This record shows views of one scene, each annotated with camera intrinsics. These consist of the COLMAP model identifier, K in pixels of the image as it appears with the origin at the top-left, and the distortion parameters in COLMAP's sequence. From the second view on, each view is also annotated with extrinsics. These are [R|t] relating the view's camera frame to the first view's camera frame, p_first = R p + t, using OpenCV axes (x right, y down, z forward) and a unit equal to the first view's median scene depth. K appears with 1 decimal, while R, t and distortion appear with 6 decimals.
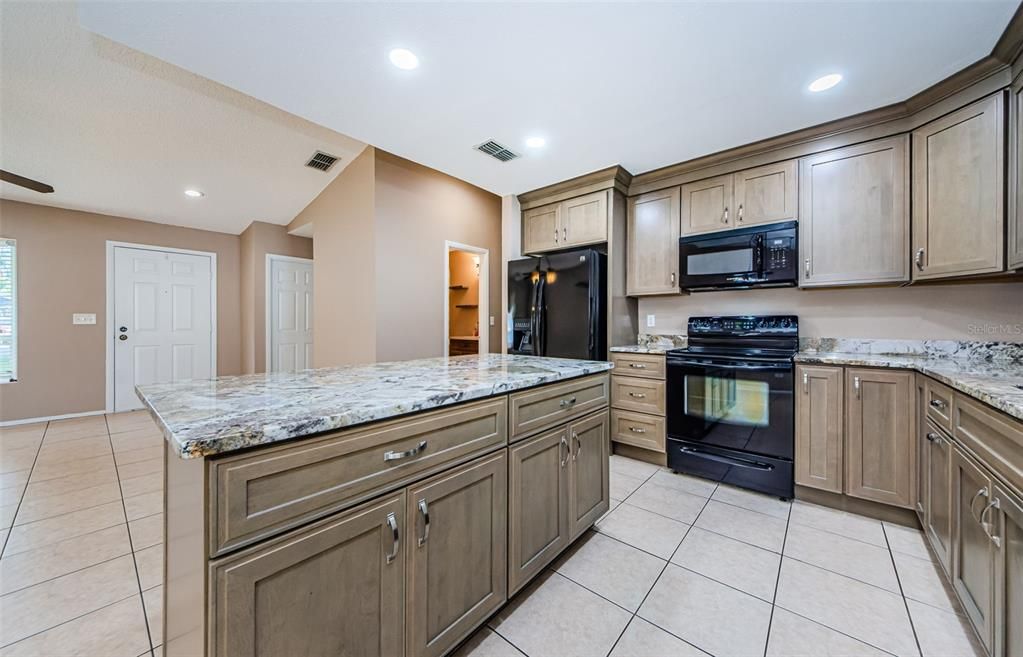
lens RADIAL K [[360.6, 0, 513.9], [0, 360.6, 325.7], [0, 0, 1]] dist [0.000510, -0.000069]
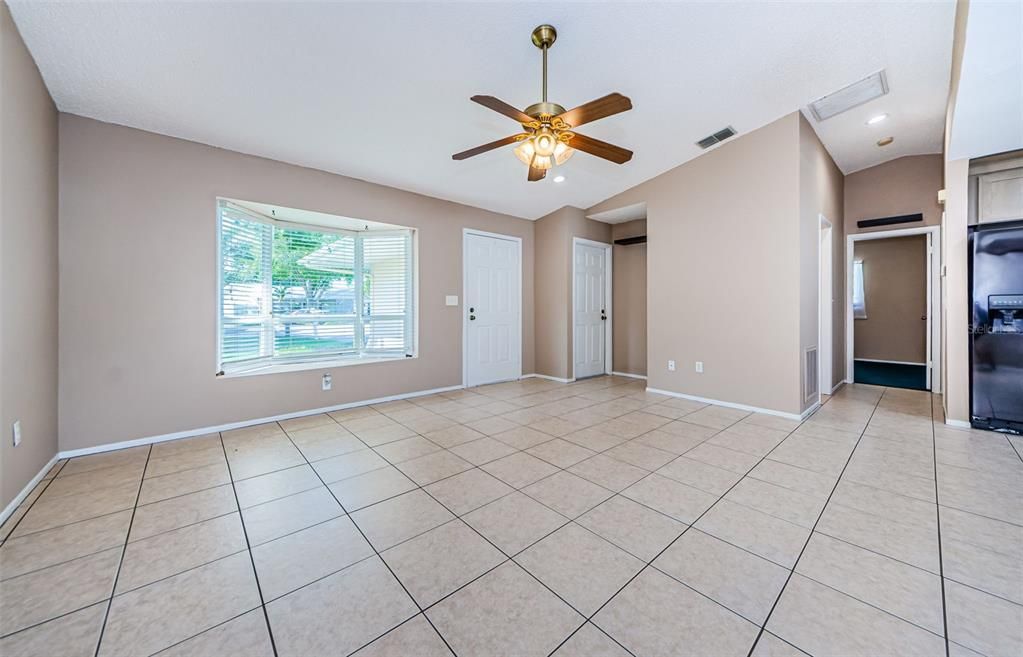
lens RADIAL K [[359.6, 0, 509.7], [0, 359.6, 310.6], [0, 0, 1]] dist [0.009185, 0.000017]
pose [[0.989933, -0.000550, -0.141537, -1.198715], [0.000283, 0.999998, -0.001906, 0.018940], [0.141538, 0.001847, 0.989931, -0.062175]]
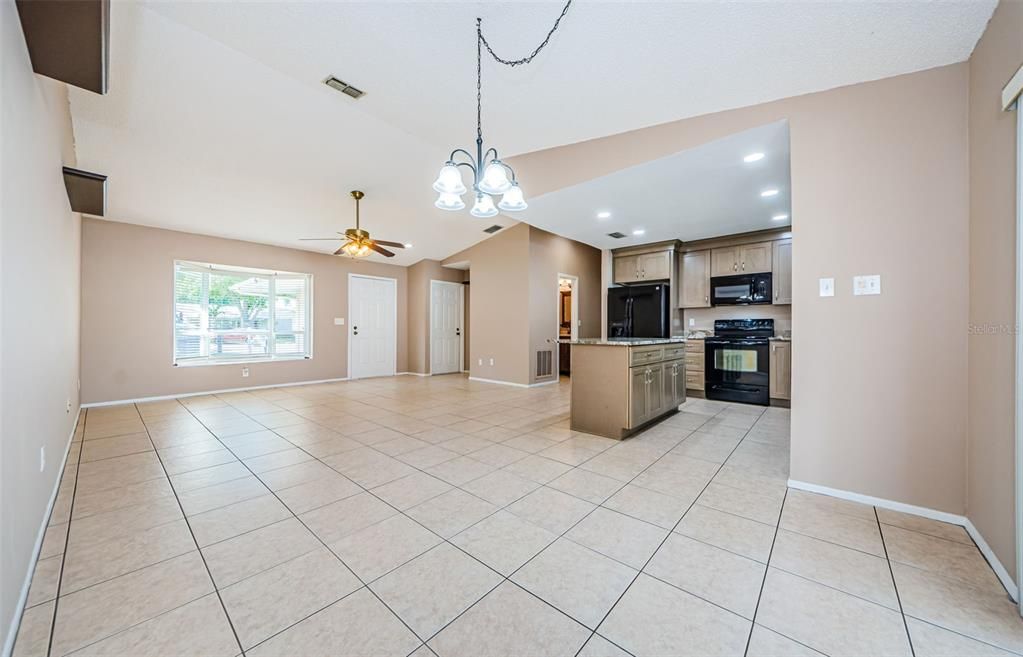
lens RADIAL K [[357.2, 0, 511.5], [0, 357.2, 328.5], [0, 0, 1]] dist [0.009150, -0.000157]
pose [[0.999908, 0.000581, -0.013550, -0.535206], [-0.000687, 0.999969, -0.007812, 0.035308], [0.013545, 0.007820, 0.999878, -0.852899]]
